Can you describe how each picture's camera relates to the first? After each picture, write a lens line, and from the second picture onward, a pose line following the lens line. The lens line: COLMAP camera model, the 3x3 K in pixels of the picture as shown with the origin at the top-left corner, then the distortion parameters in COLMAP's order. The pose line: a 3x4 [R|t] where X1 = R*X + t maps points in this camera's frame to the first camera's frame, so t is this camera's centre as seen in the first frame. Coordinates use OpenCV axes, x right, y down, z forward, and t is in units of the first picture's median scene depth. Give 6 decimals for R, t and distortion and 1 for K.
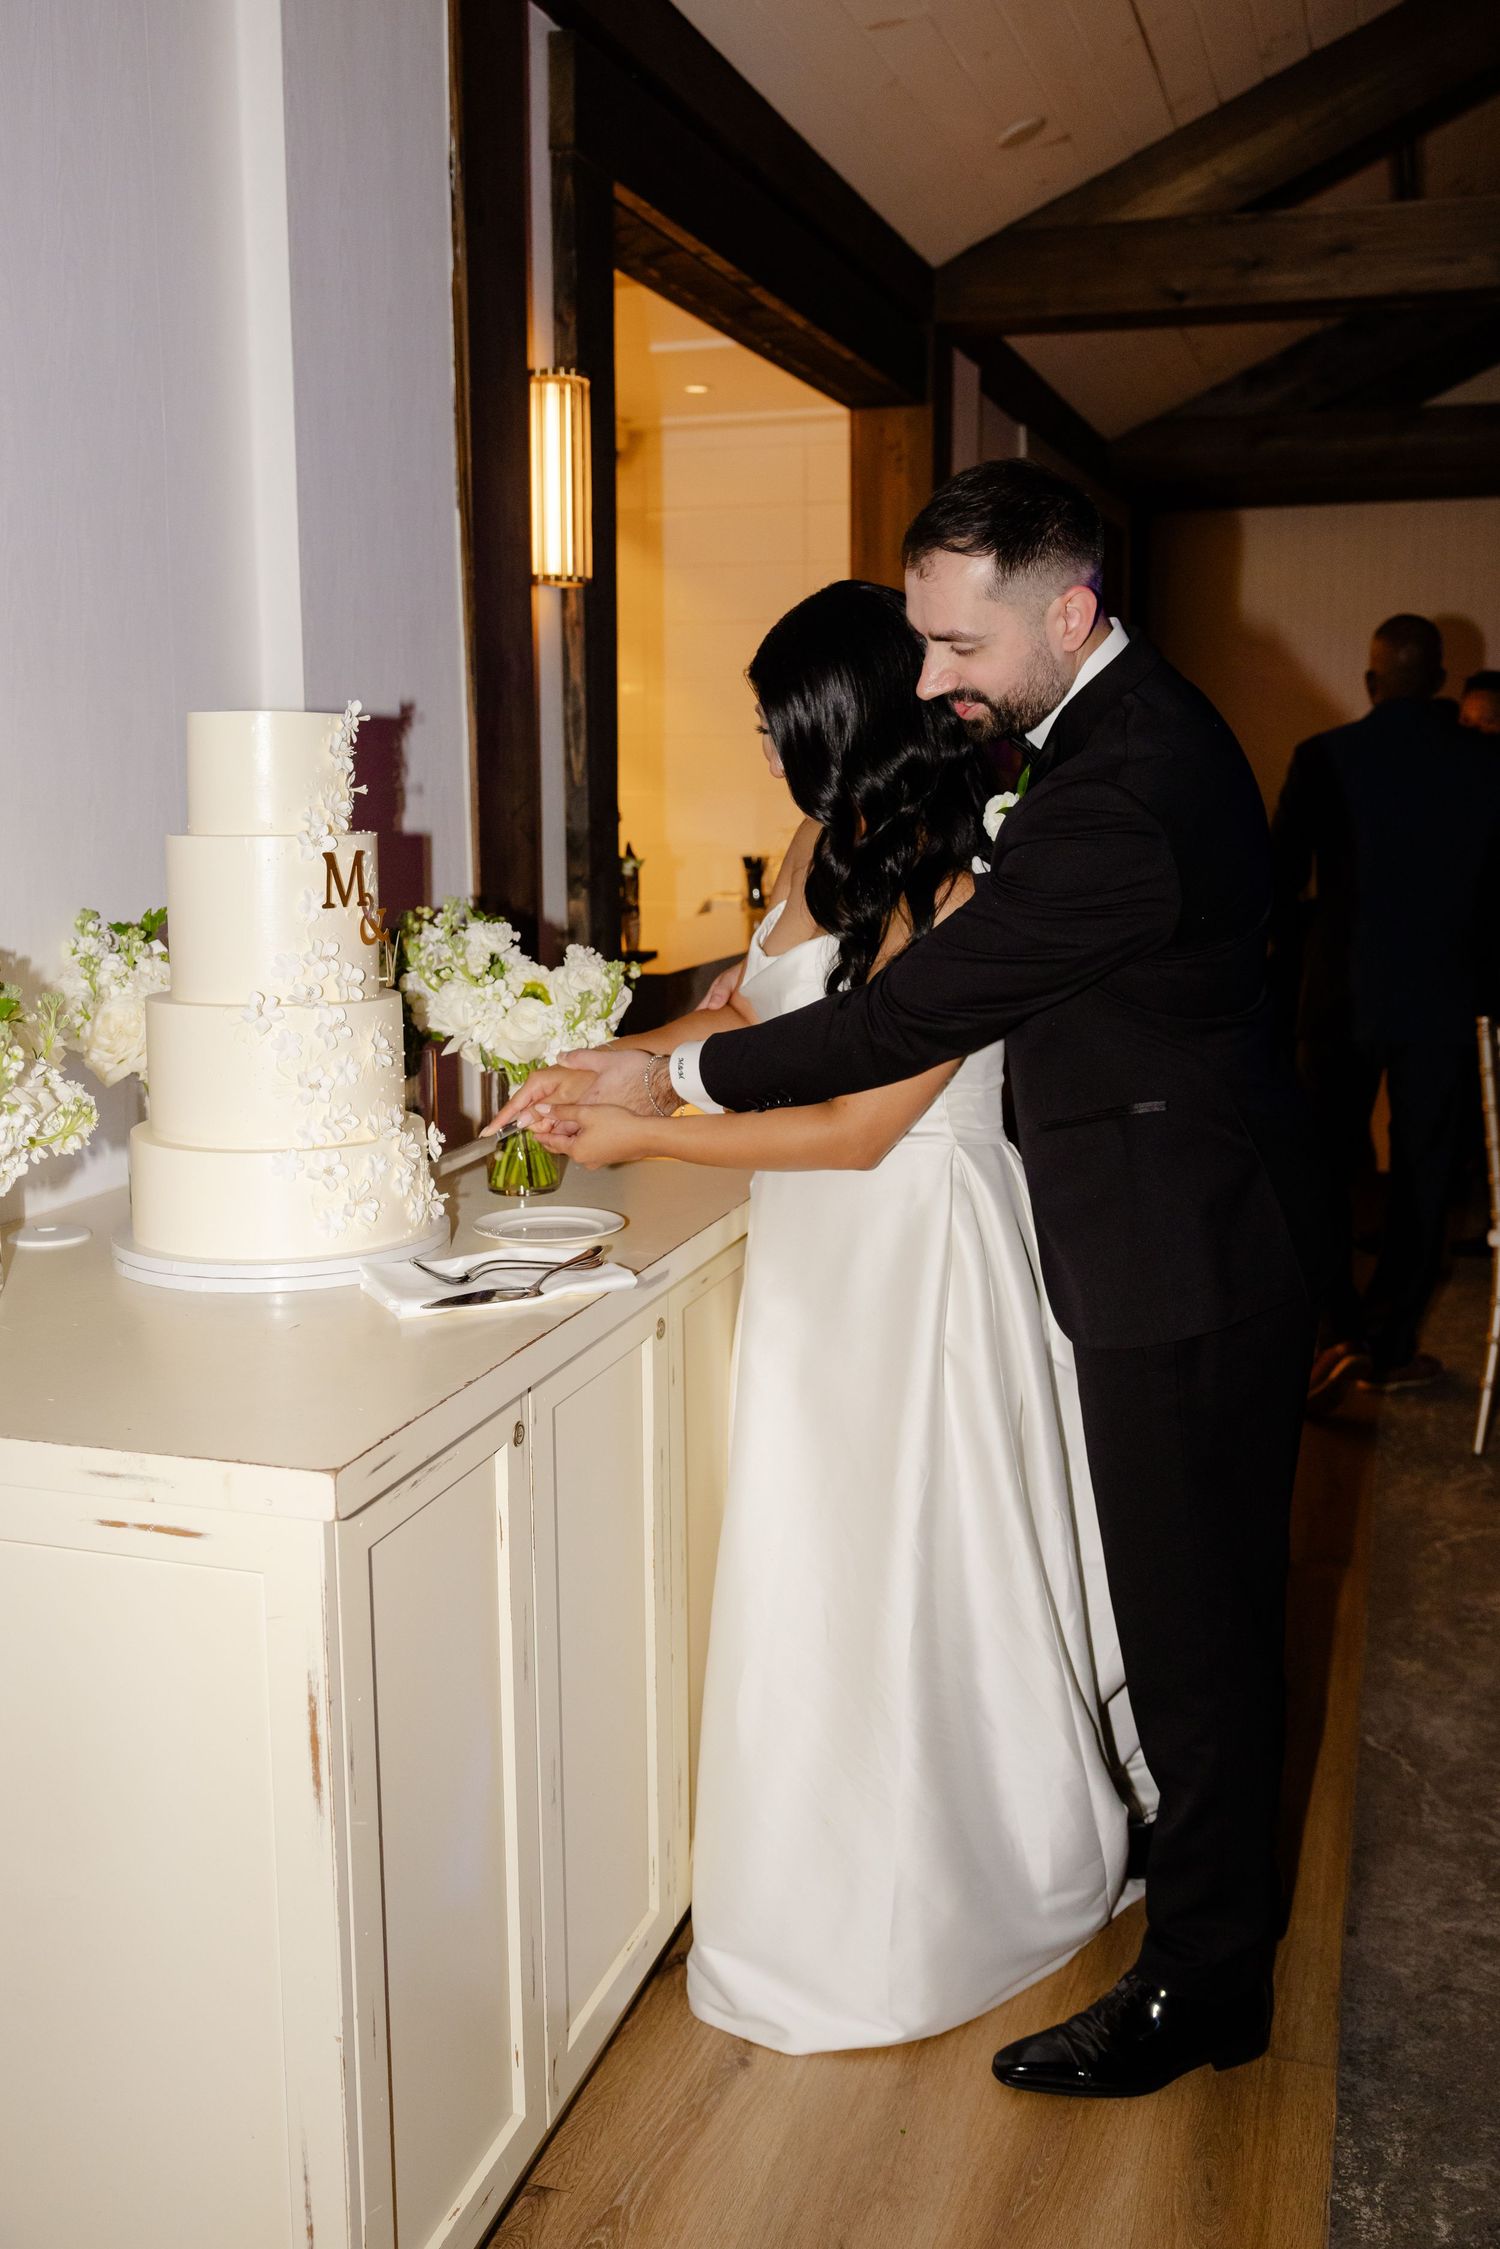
lens RADIAL K [[2079.0, 0, 721.7], [0, 2079.0, 1102.9], [0, 0, 1]] dist [-0.015622, 0.013909]
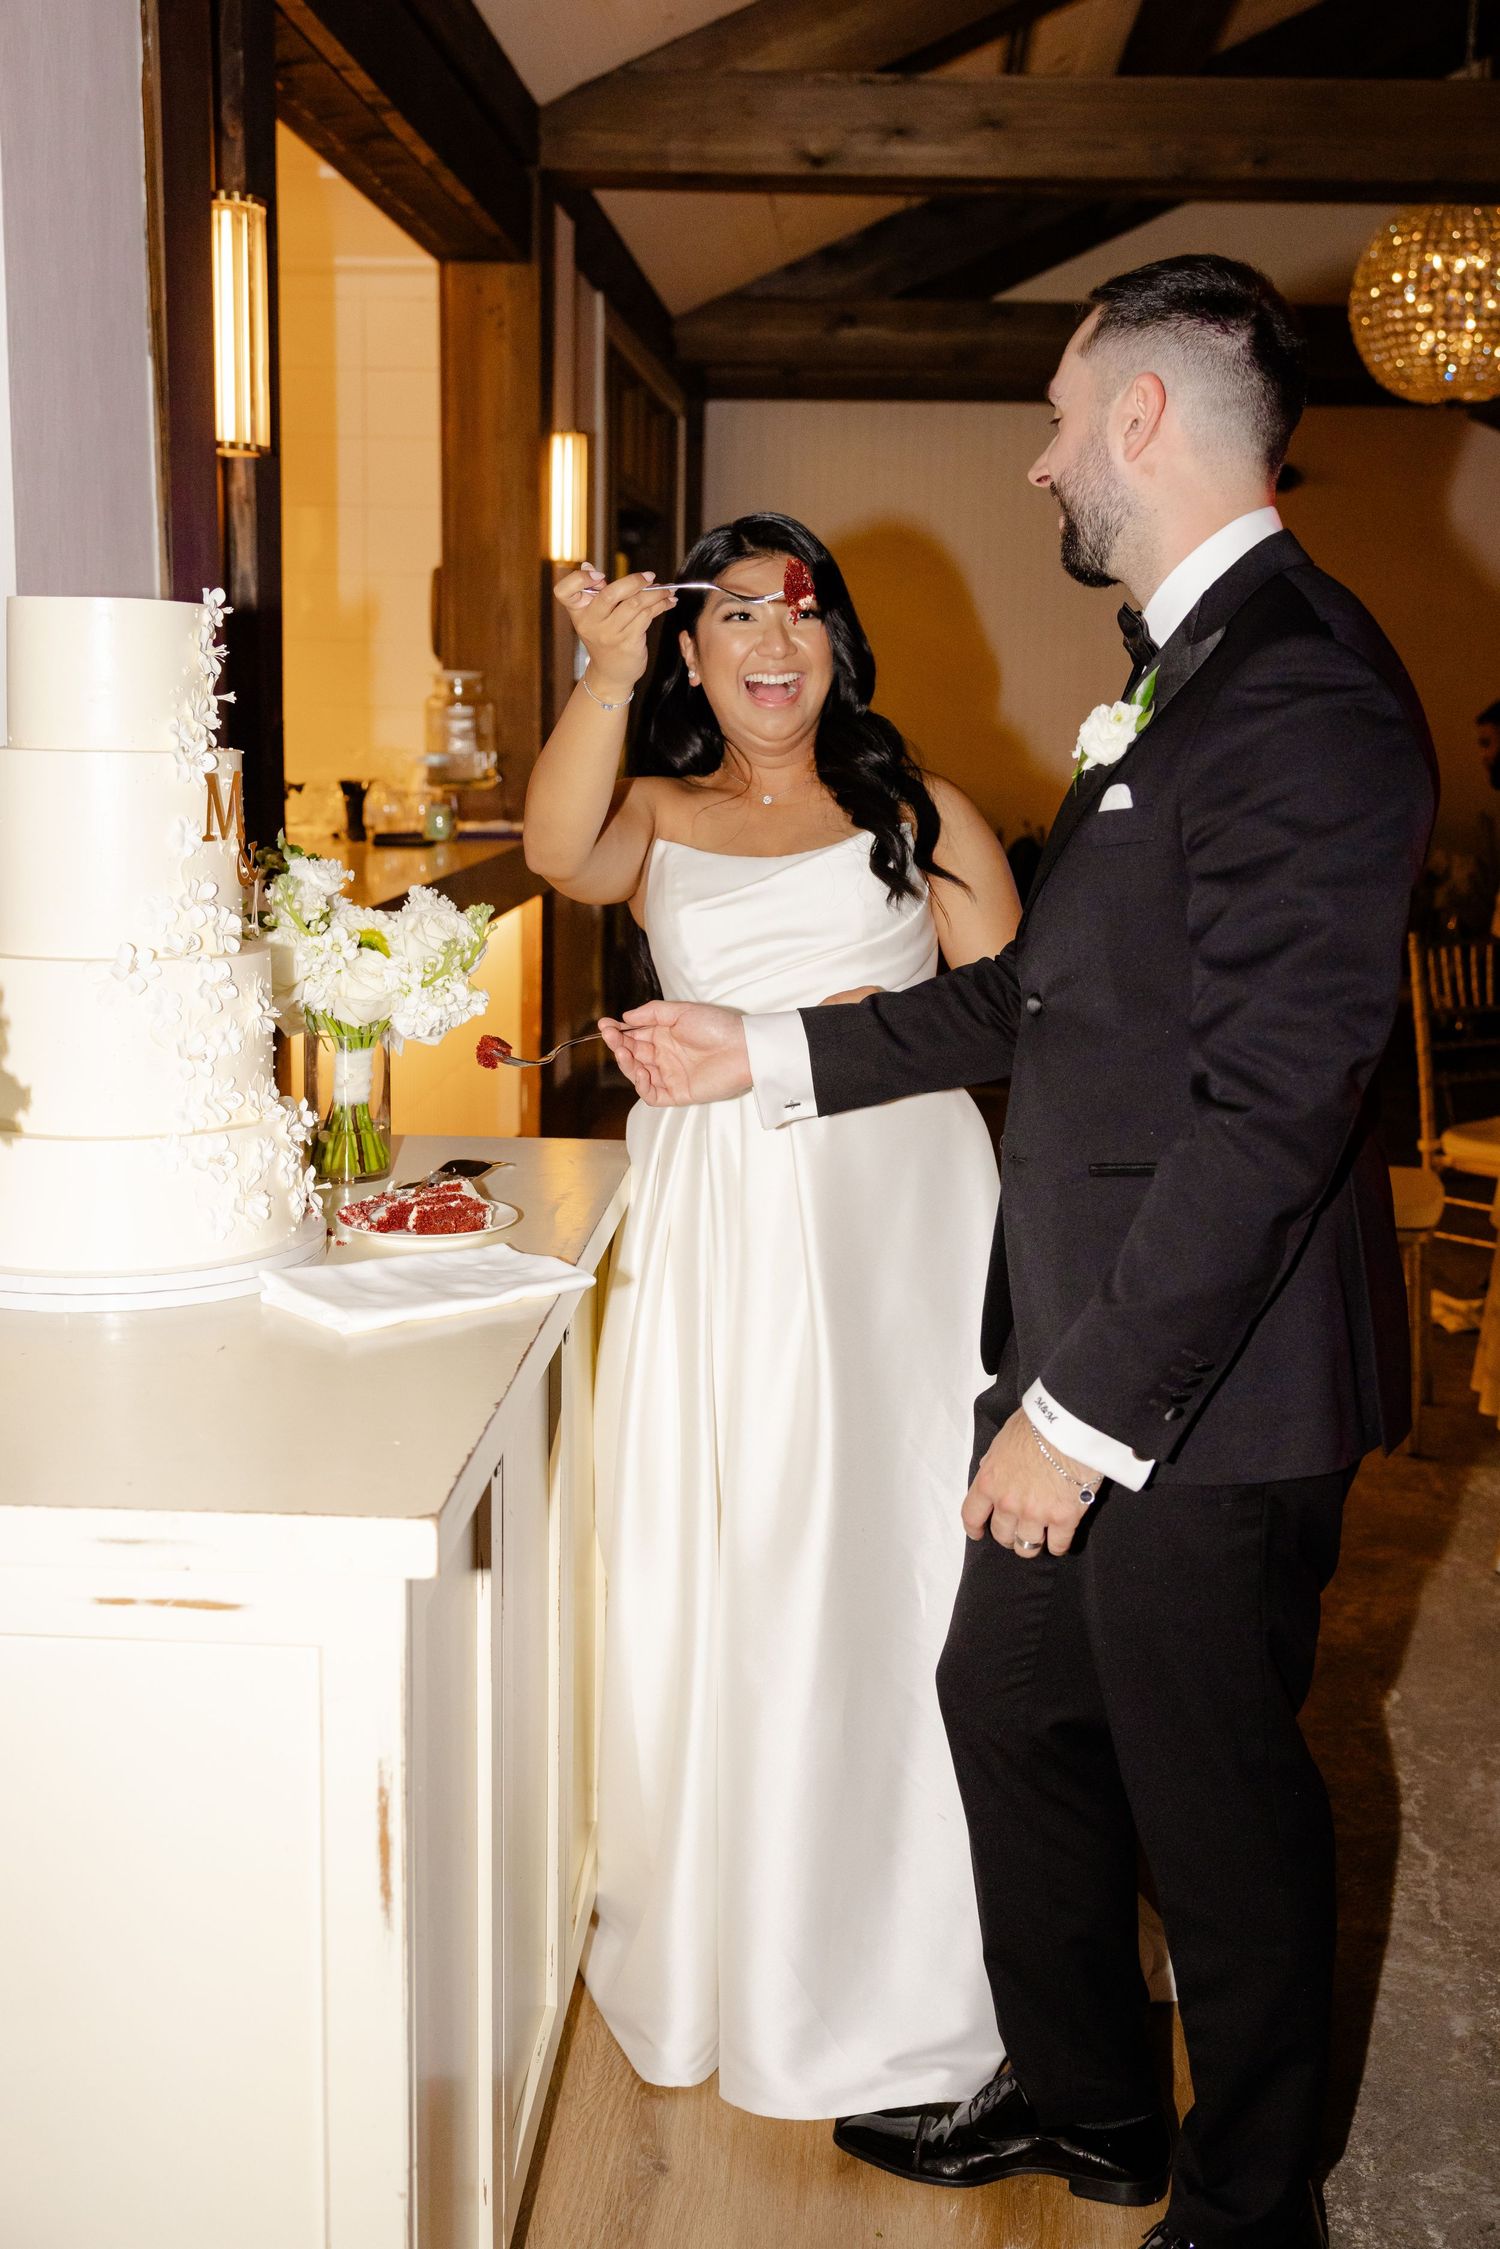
lens RADIAL K [[2365.4, 0, 757.3], [0, 2365.4, 1098.9], [0, 0, 1]] dist [0.009150, -0.008476]
pose [[0.965704, -0.020020, 0.258873, -0.189191], [0.016139, 0.999723, 0.017109, -0.003372], [-0.259144, -0.012344, 0.965760, 0.029709]]
